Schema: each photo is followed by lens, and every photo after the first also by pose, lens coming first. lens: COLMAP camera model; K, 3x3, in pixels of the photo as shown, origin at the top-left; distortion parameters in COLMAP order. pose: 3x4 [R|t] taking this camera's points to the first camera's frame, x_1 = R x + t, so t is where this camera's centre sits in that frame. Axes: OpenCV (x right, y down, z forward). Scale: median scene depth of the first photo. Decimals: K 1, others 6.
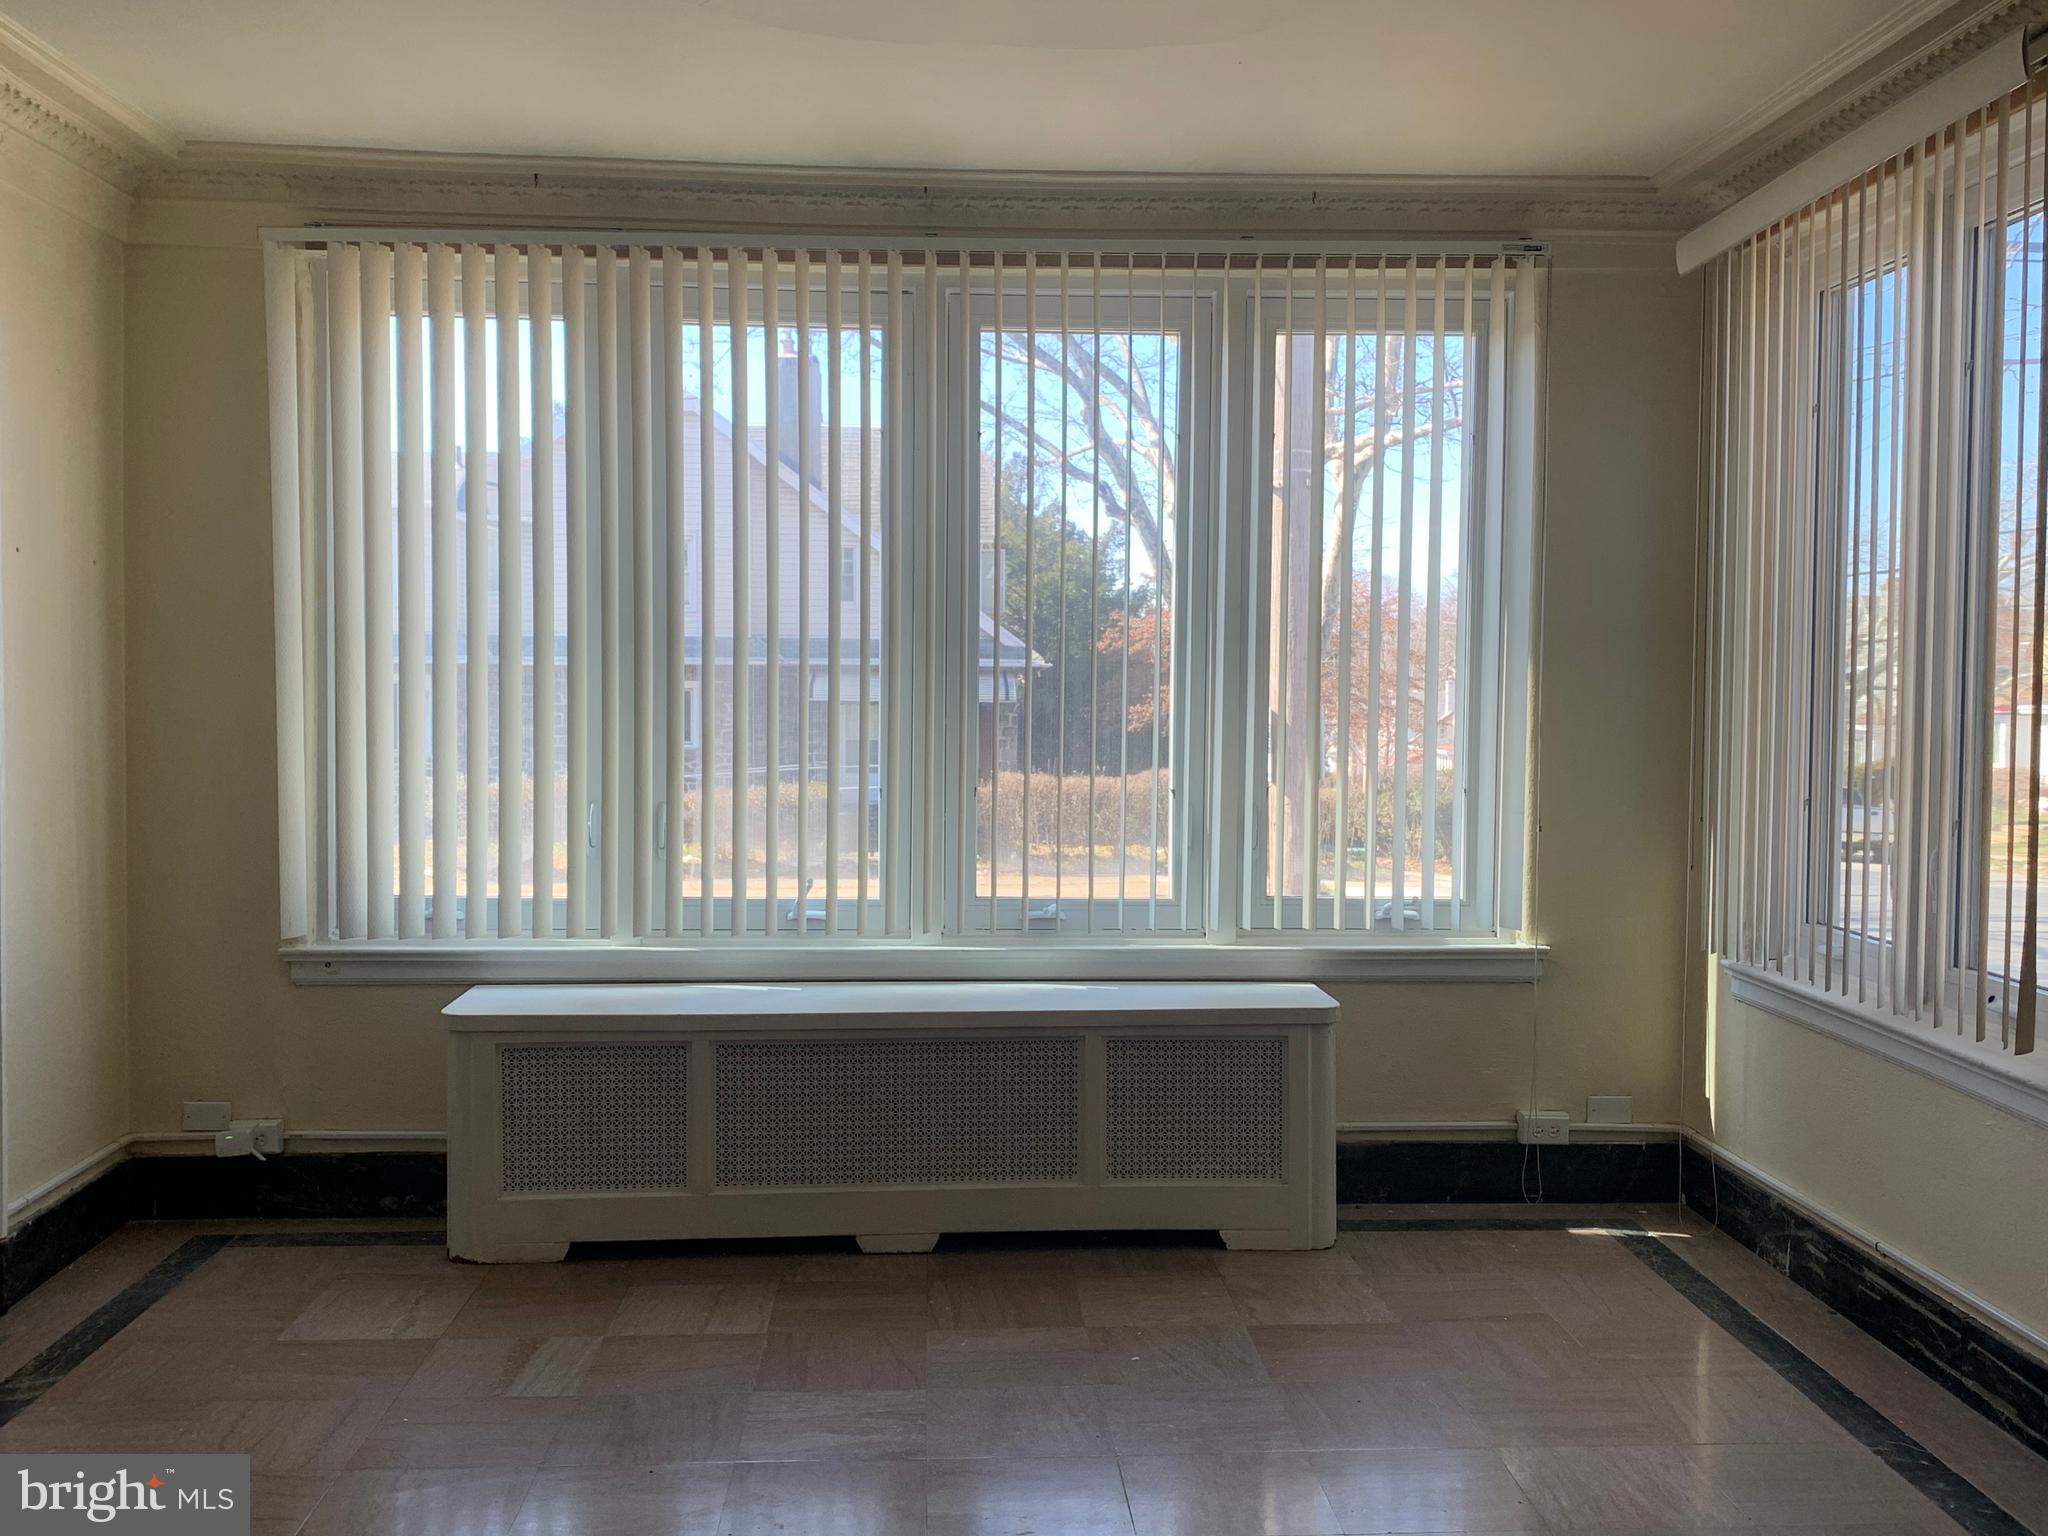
lens RADIAL K [[1928.1, 0, 1031.3], [0, 1928.1, 759.9], [0, 0, 1]] dist [0.017154, 0.000000]
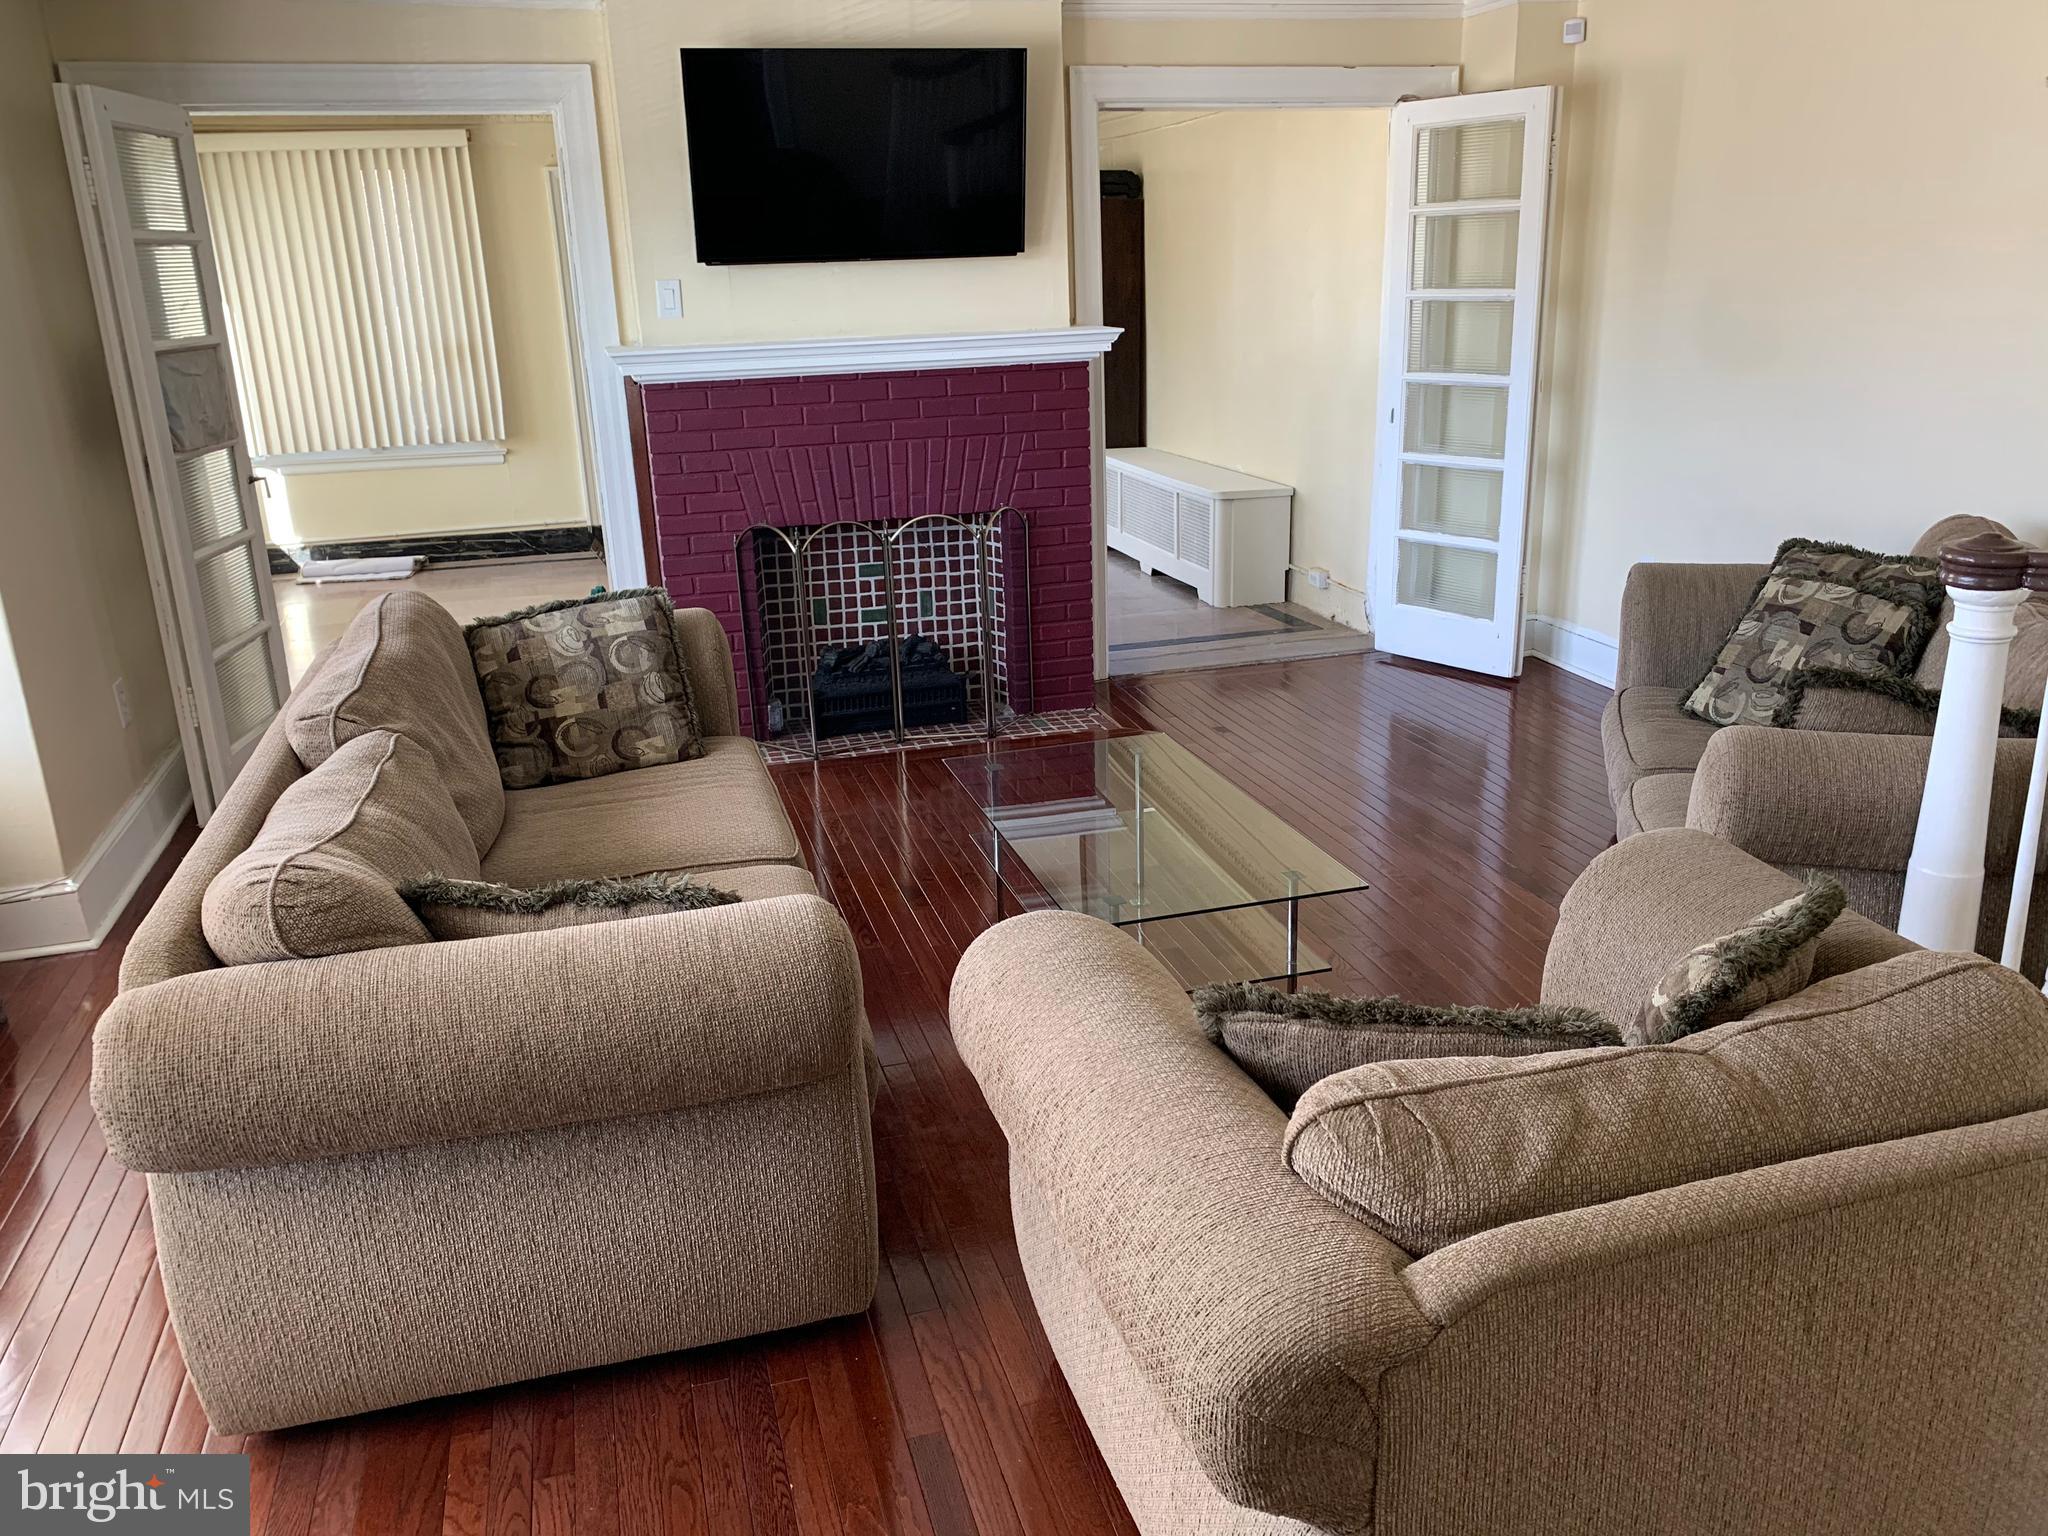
lens RADIAL K [[1565.6, 0, 1034.2], [0, 1565.6, 750.4], [0, 0, 1]] dist [0.036658, -0.048092]
pose [[-0.236474, -0.289518, 0.927502, -1.837282], [0.069183, 0.947136, 0.313285, -0.105476], [-0.969172, 0.138251, -0.203943, 0.523387]]
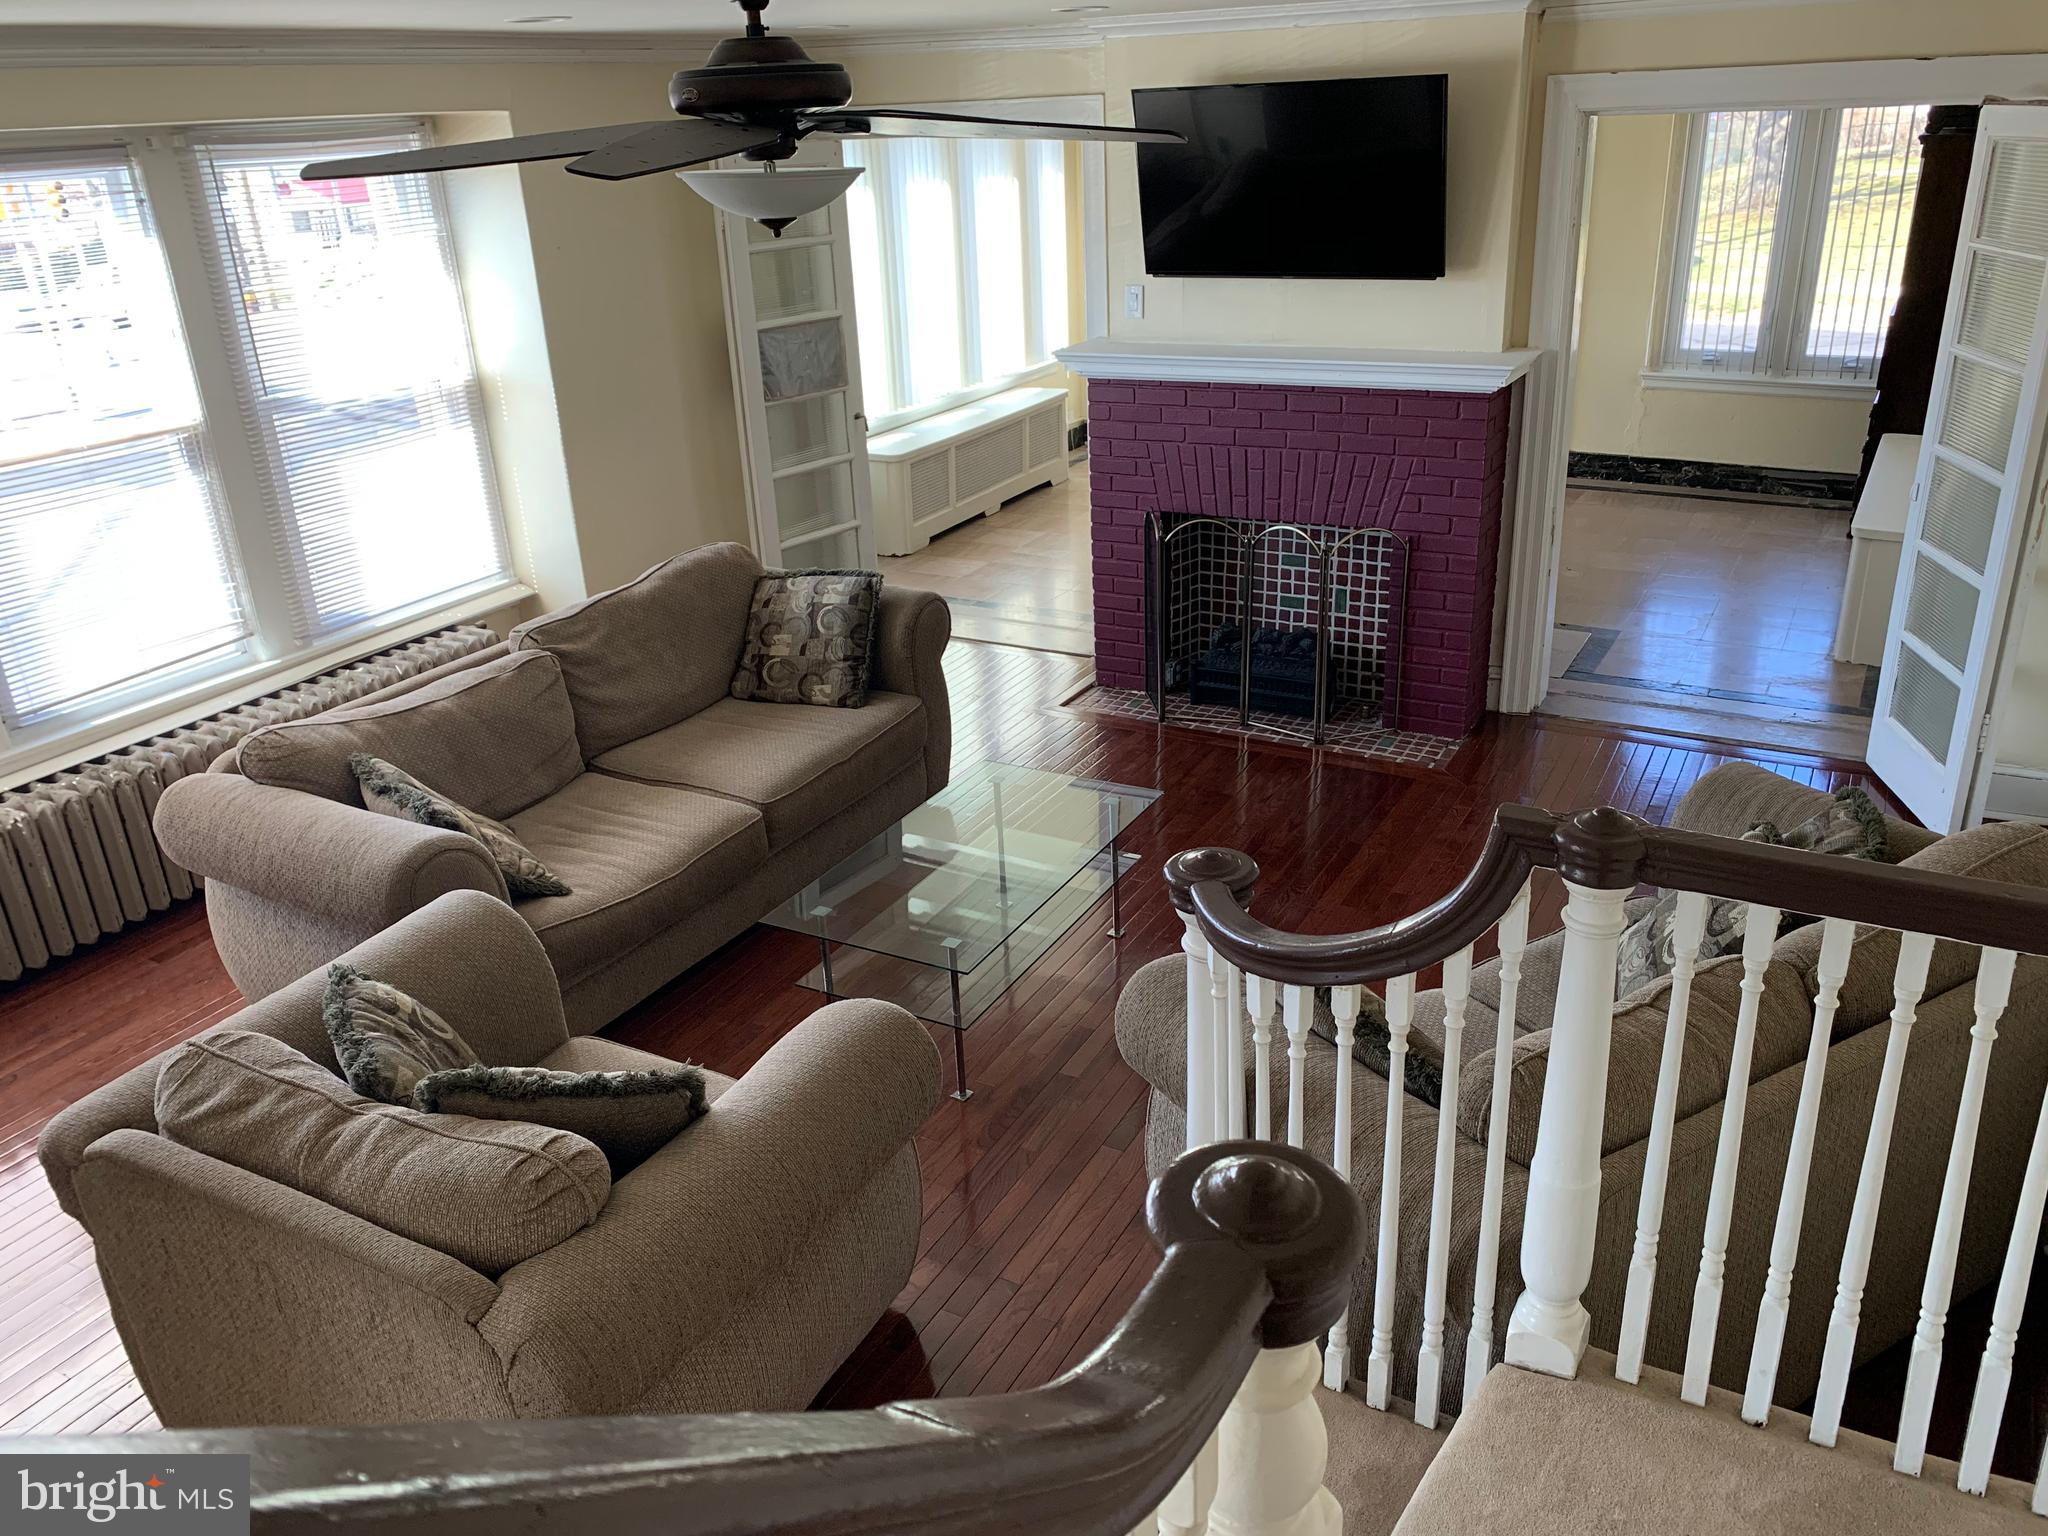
lens RADIAL K [[1565.6, 0, 1052.6], [0, 1565.6, 779.6], [0, 0, 1]] dist [0.036658, -0.048092]
pose [[0.514711, -0.364883, 0.775844, -1.817796], [0.074444, 0.920520, 0.383537, -0.223264], [-0.854126, -0.139654, 0.500965, -0.189404]]
